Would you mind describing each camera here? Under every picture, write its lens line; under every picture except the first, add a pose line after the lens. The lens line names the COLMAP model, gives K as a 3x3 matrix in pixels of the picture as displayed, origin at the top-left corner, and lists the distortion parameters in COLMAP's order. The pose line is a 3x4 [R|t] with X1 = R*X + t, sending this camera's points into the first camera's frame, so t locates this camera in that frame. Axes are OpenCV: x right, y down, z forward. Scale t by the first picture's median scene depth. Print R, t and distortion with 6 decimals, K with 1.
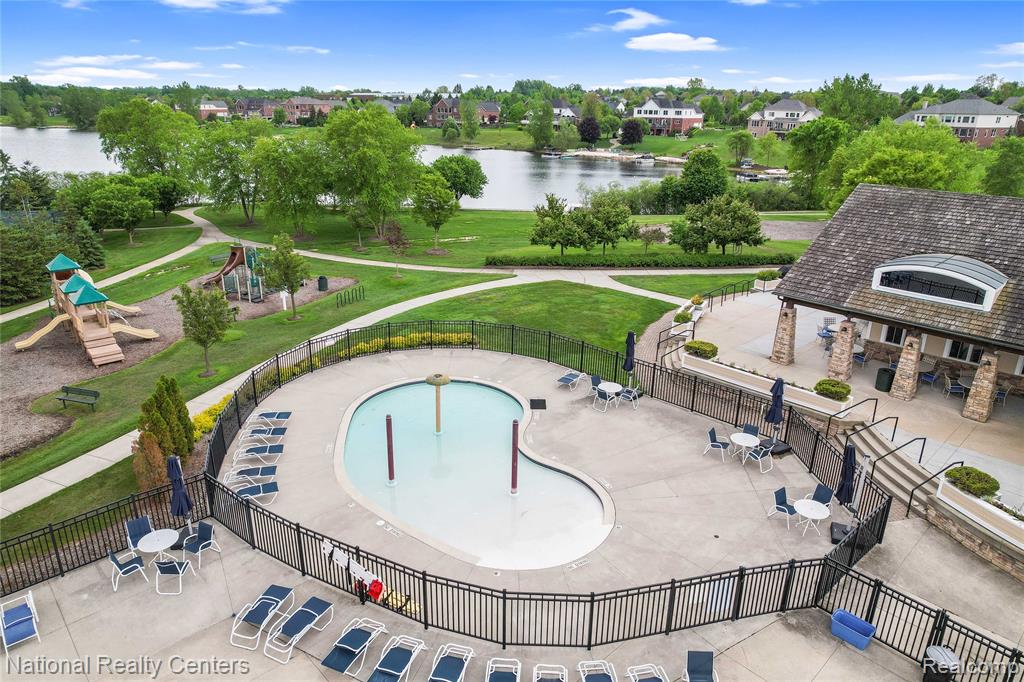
lens RADIAL K [[673.6, 0, 507.4], [0, 673.6, 341.2], [0, 0, 1]] dist [-0.036187, 0.031250]
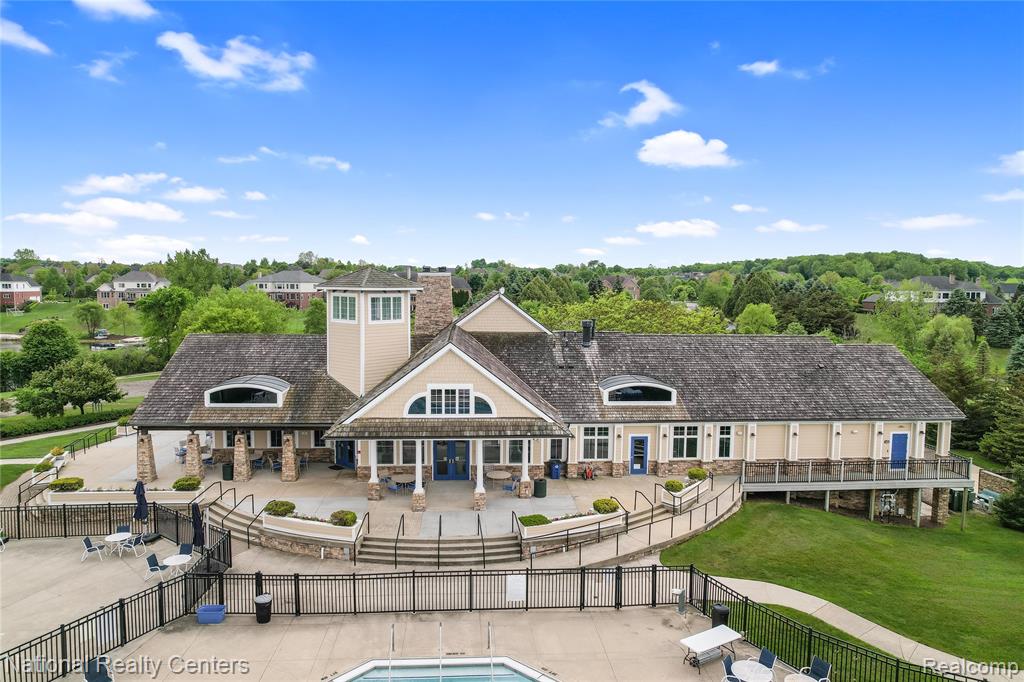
lens RADIAL K [[673.6, 0, 507.4], [0, 673.6, 341.2], [0, 0, 1]] dist [-0.036187, 0.031250]
pose [[0.637418, -0.078693, 0.766489, -0.043660], [0.260587, 0.958171, -0.118334, 0.062436], [-0.725116, 0.275165, 0.631262, -0.172603]]
